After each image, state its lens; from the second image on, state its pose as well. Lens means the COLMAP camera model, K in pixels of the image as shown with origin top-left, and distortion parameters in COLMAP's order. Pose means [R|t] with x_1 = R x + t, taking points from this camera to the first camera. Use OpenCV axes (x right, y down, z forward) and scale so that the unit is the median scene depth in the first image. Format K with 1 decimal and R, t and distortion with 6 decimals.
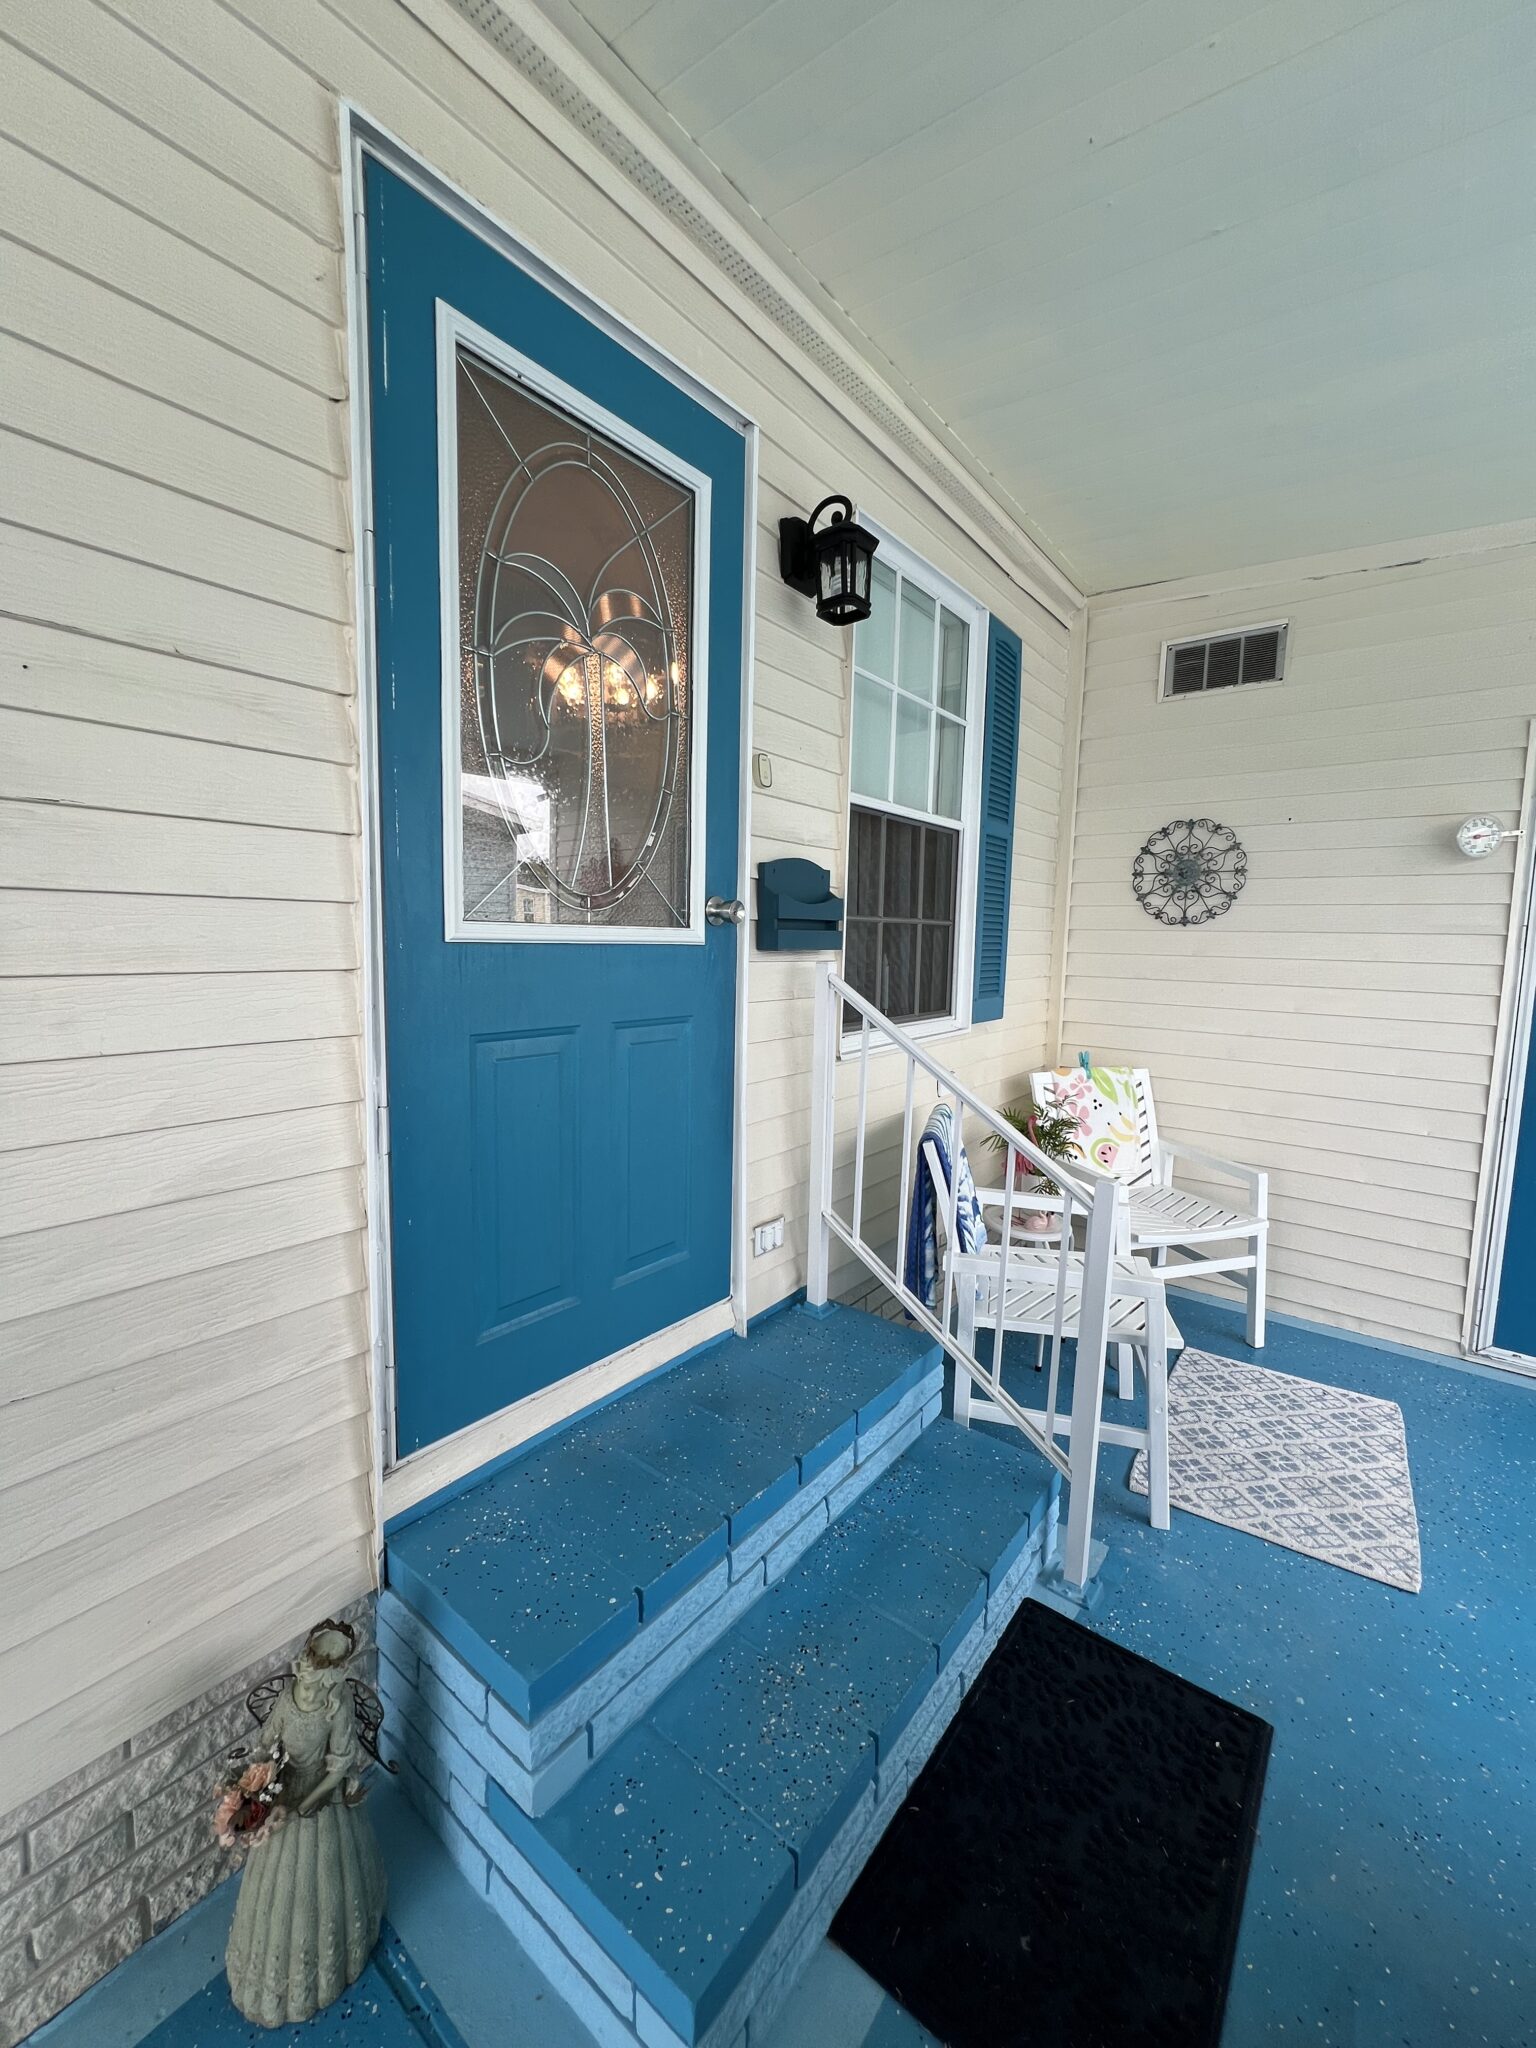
lens RADIAL K [[820.7, 0, 783.3], [0, 820.7, 1025.8], [0, 0, 1]] dist [-0.001514, 0.000235]
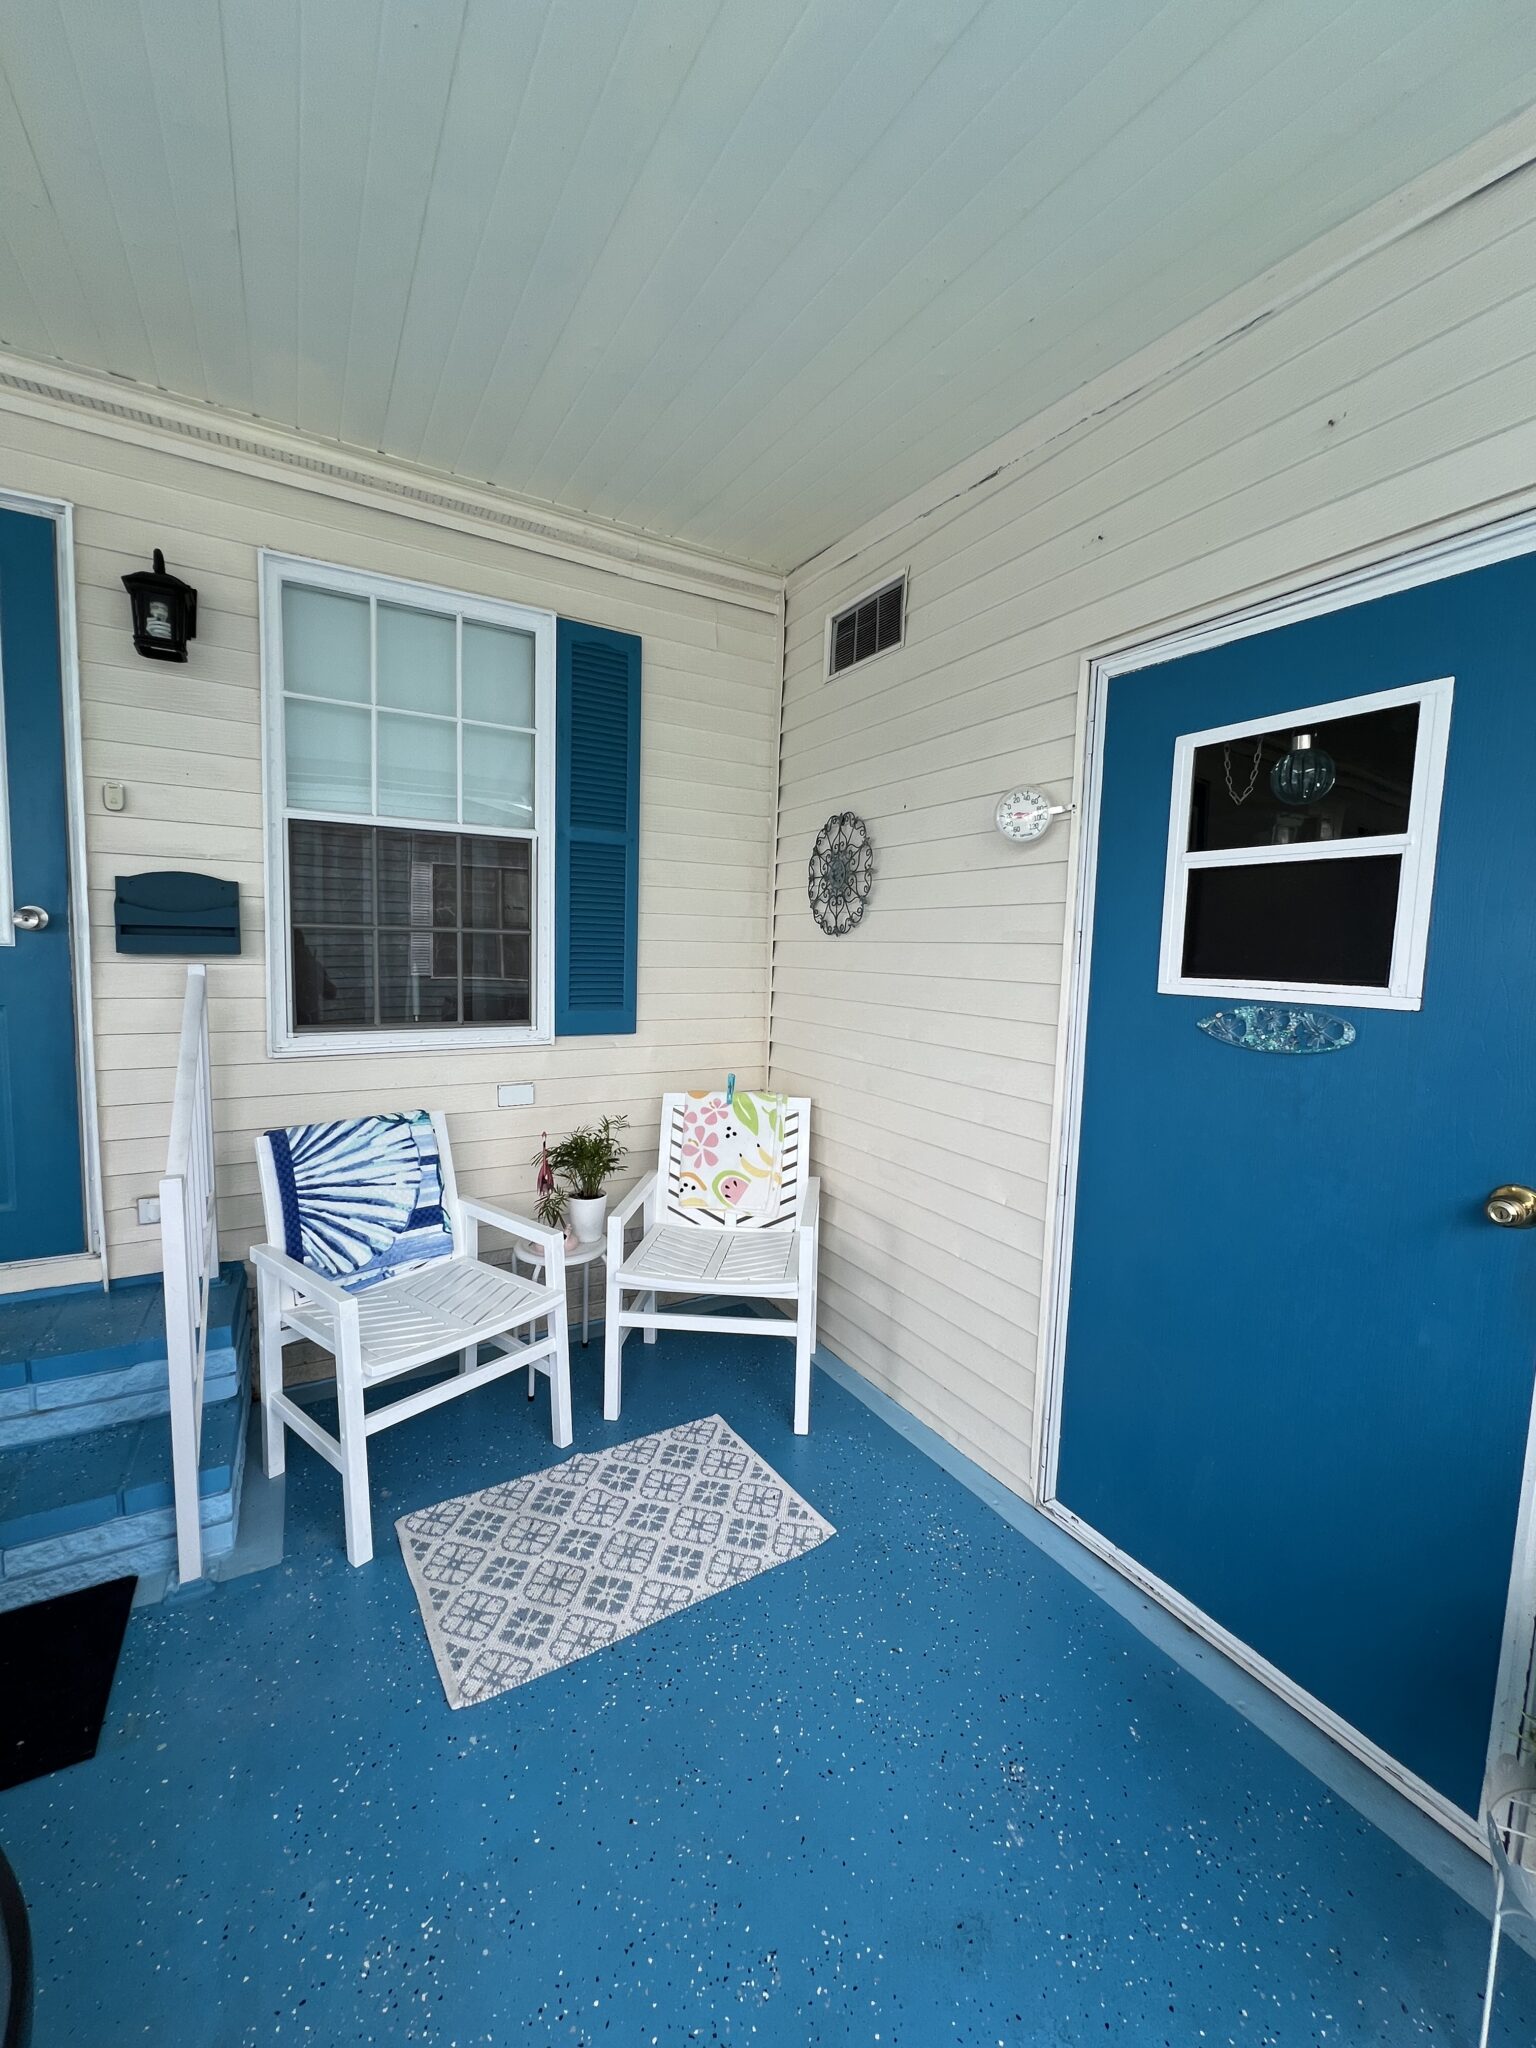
lens RADIAL K [[820.7, 0, 779.0], [0, 820.7, 1028.2], [0, 0, 1]] dist [-0.001514, 0.000235]
pose [[0.924482, 0.039909, -0.379131, 0.781217], [-0.048206, 0.998760, -0.012413, -0.010973], [0.378166, 0.029752, 0.925260, 0.181781]]
